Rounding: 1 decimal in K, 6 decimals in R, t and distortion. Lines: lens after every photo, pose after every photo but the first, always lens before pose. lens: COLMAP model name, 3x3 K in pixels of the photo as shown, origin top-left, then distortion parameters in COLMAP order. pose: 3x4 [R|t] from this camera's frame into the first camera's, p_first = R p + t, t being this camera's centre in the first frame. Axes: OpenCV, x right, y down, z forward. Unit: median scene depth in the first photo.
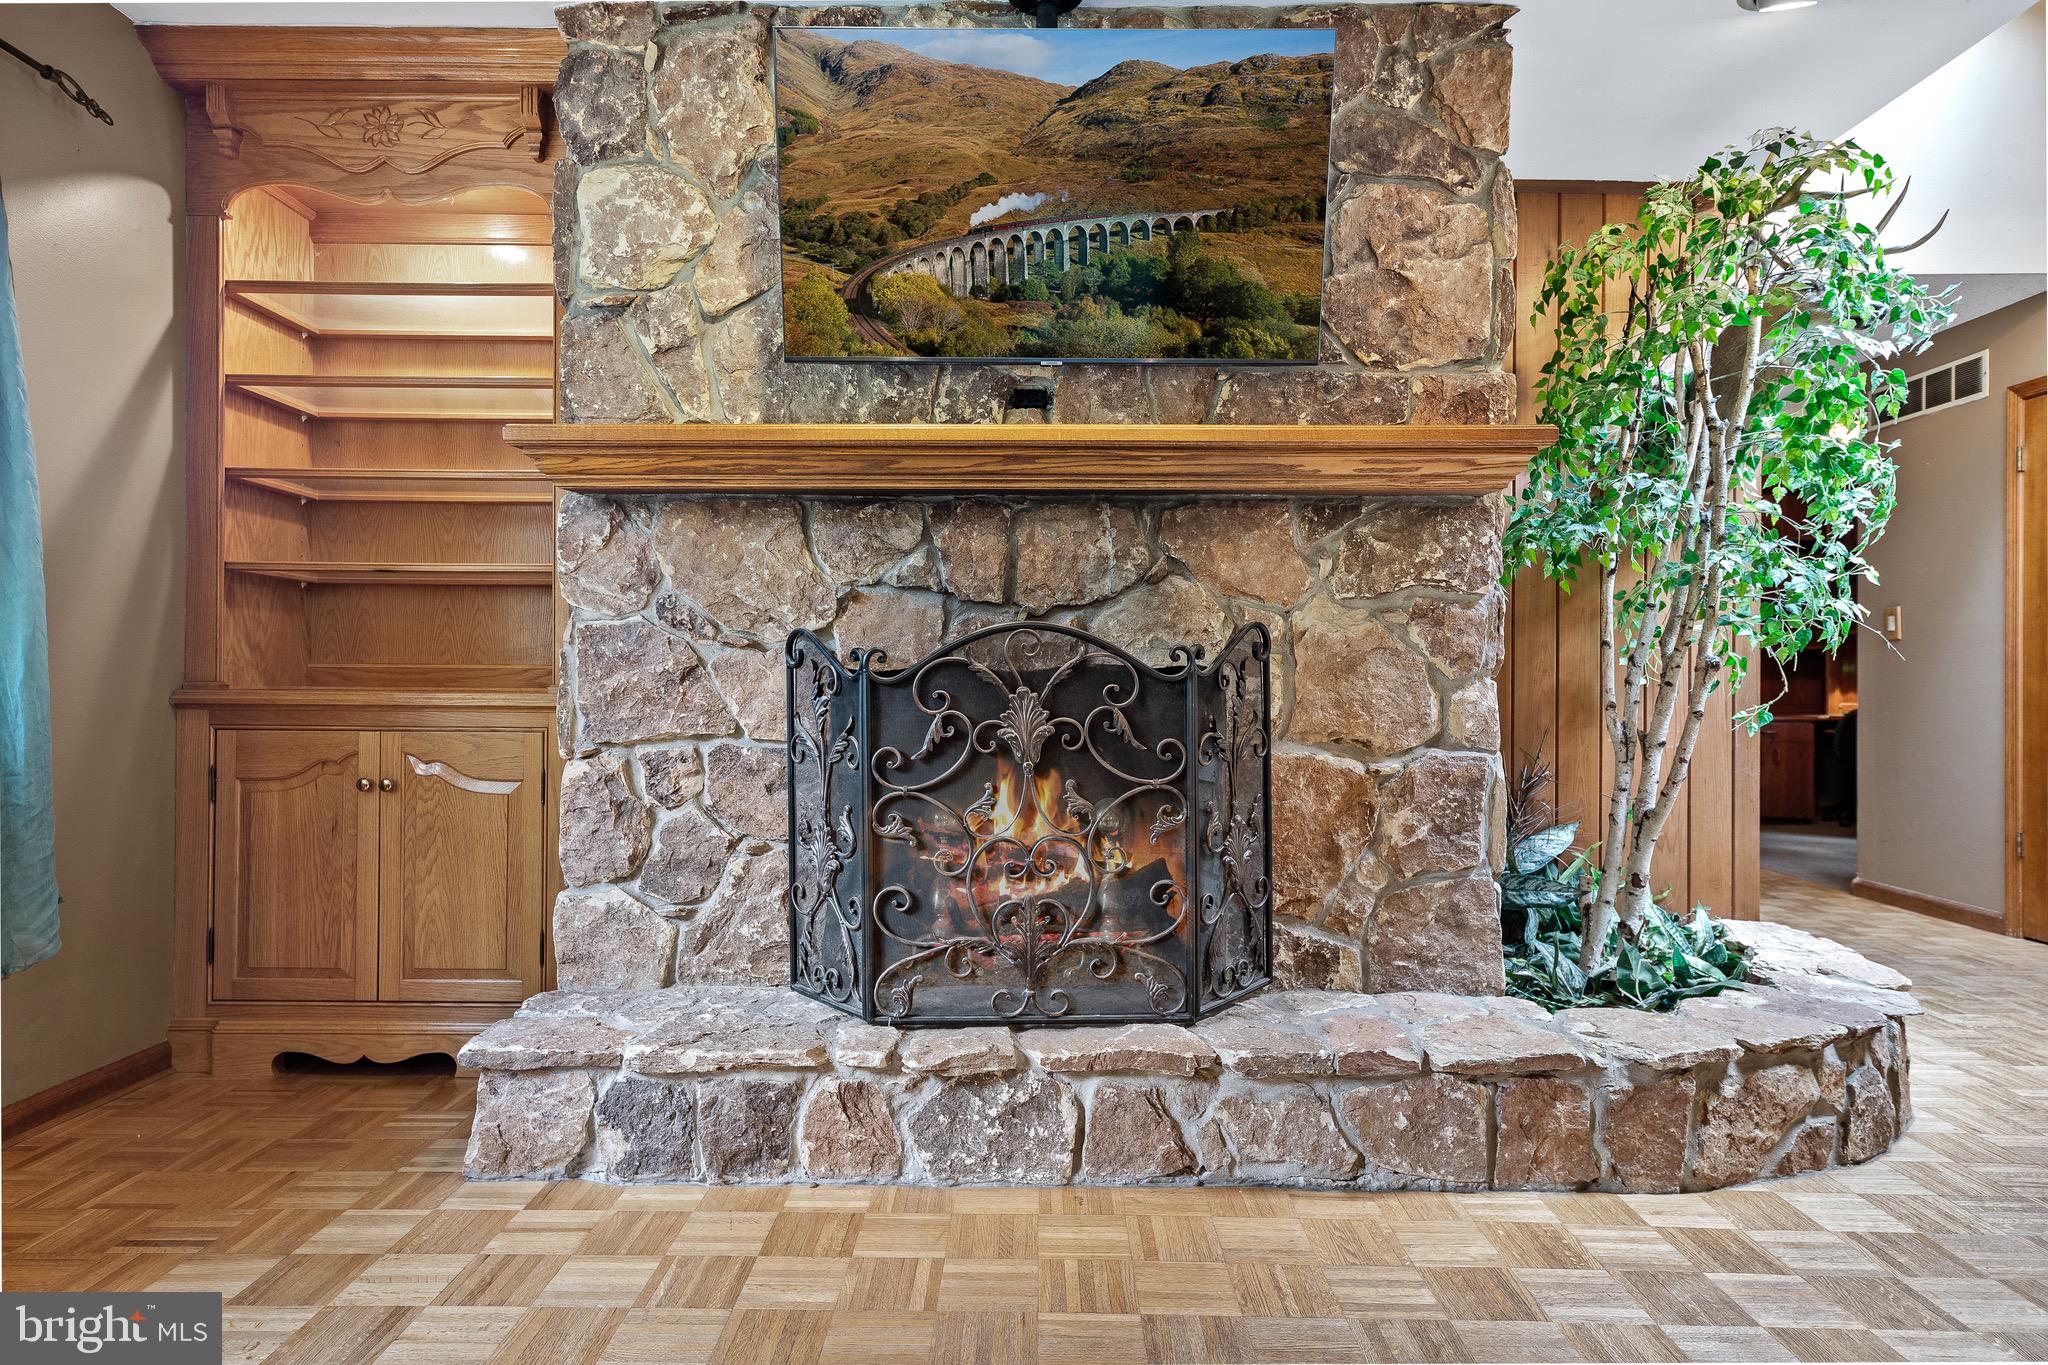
lens RADIAL K [[1144.5, 0, 1019.4], [0, 1144.5, 683.0], [0, 0, 1]] dist [0.012391, 0.002714]
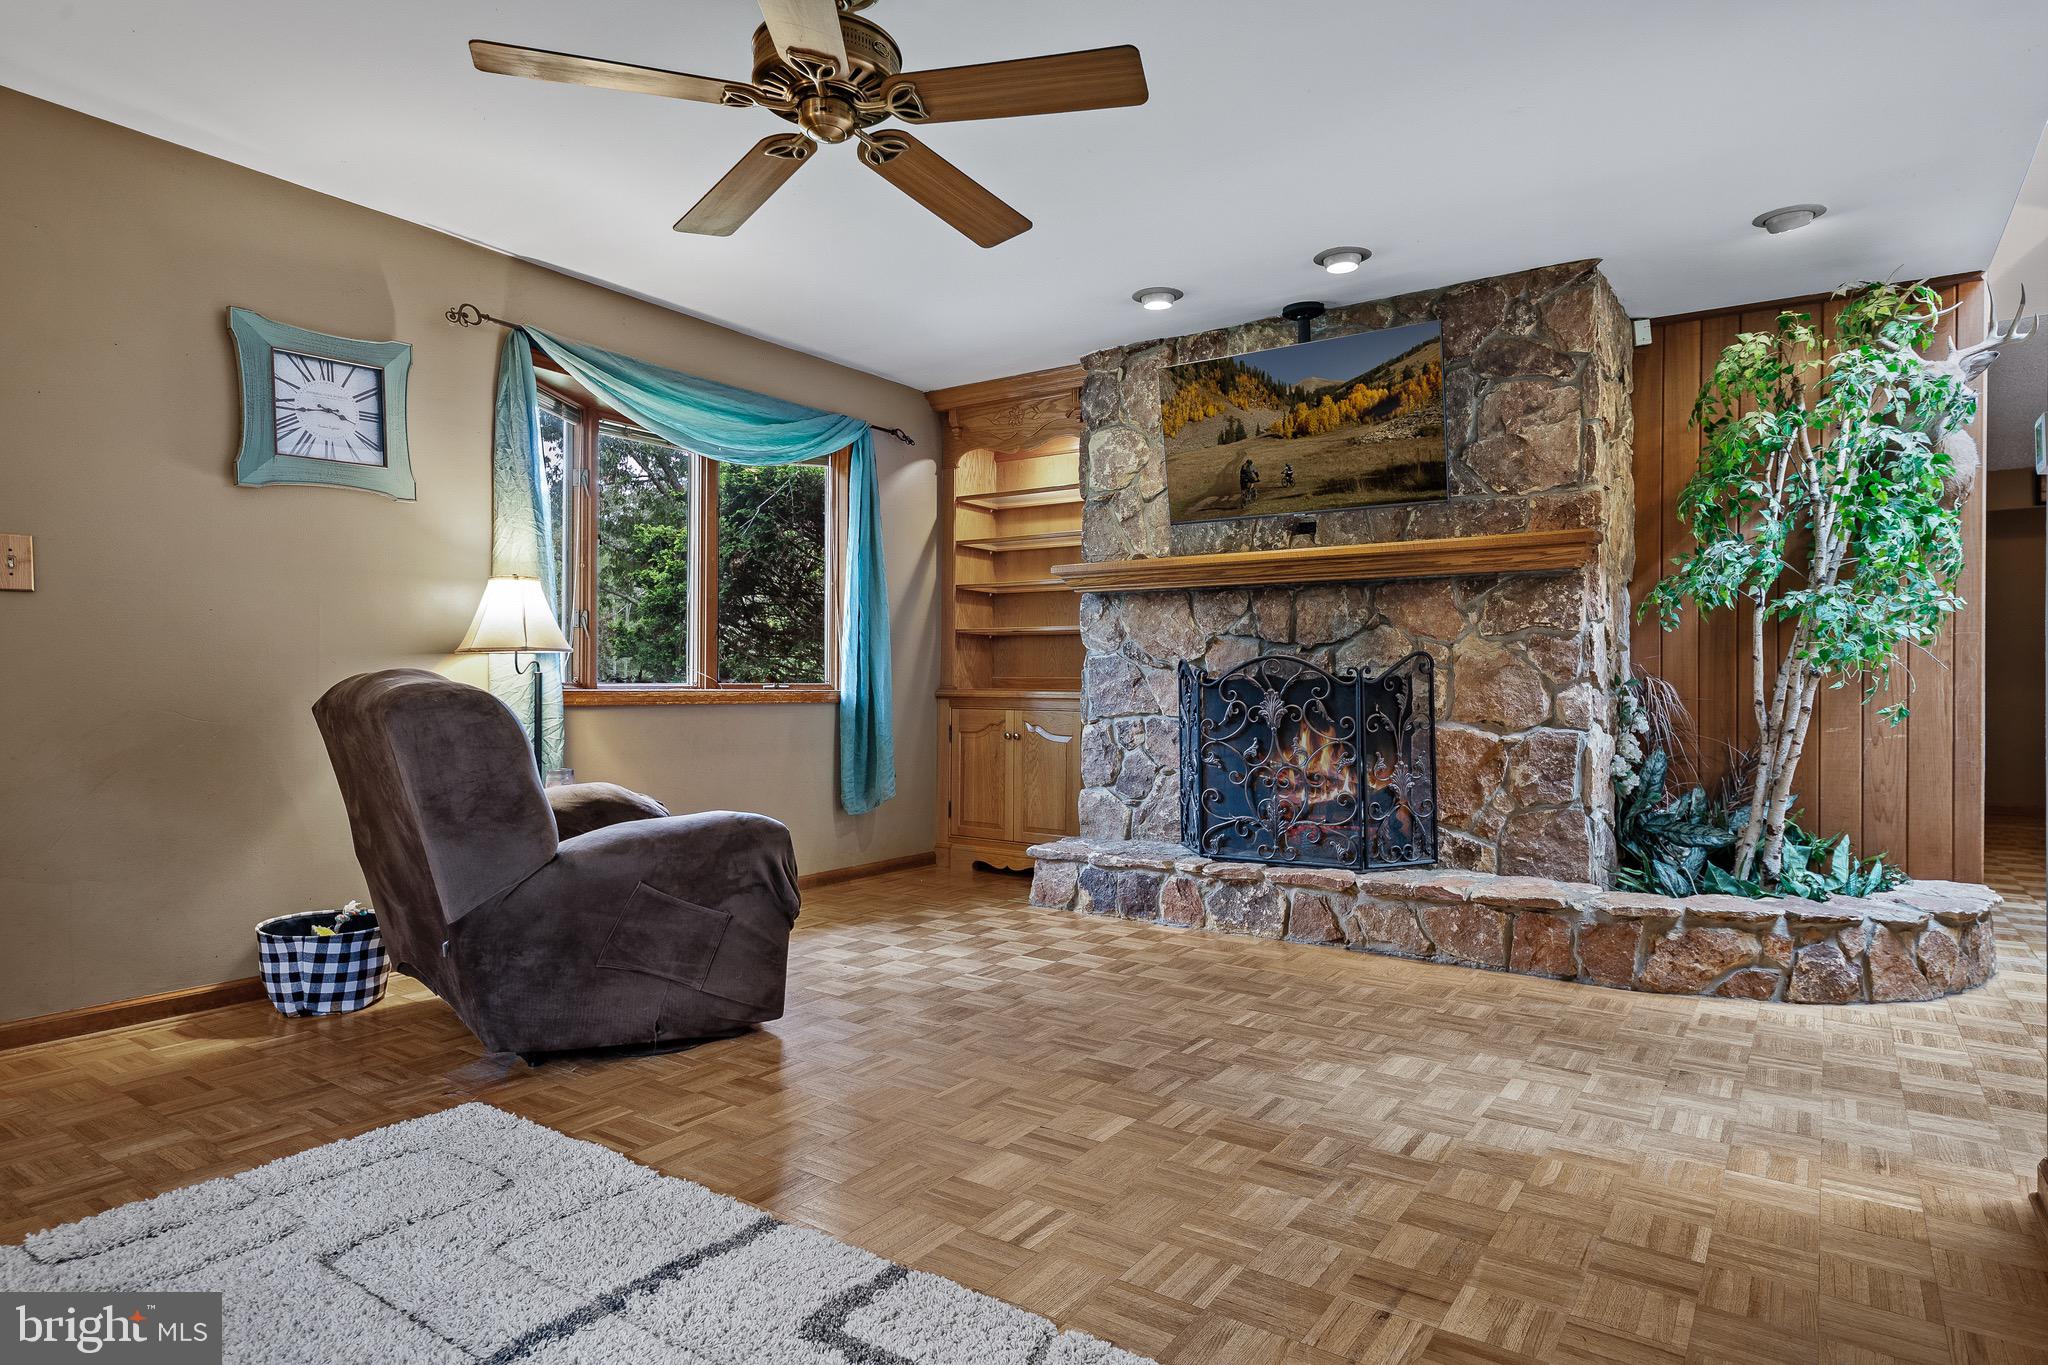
lens RADIAL K [[1144.5, 0, 1023.1], [0, 1144.5, 683.1], [0, 0, 1]] dist [0.012391, 0.002714]
pose [[0.826821, -0.002087, -0.562461, 0.664058], [0.000461, 0.999995, -0.003033, -0.000449], [0.562464, 0.002248, 0.826818, -0.746731]]
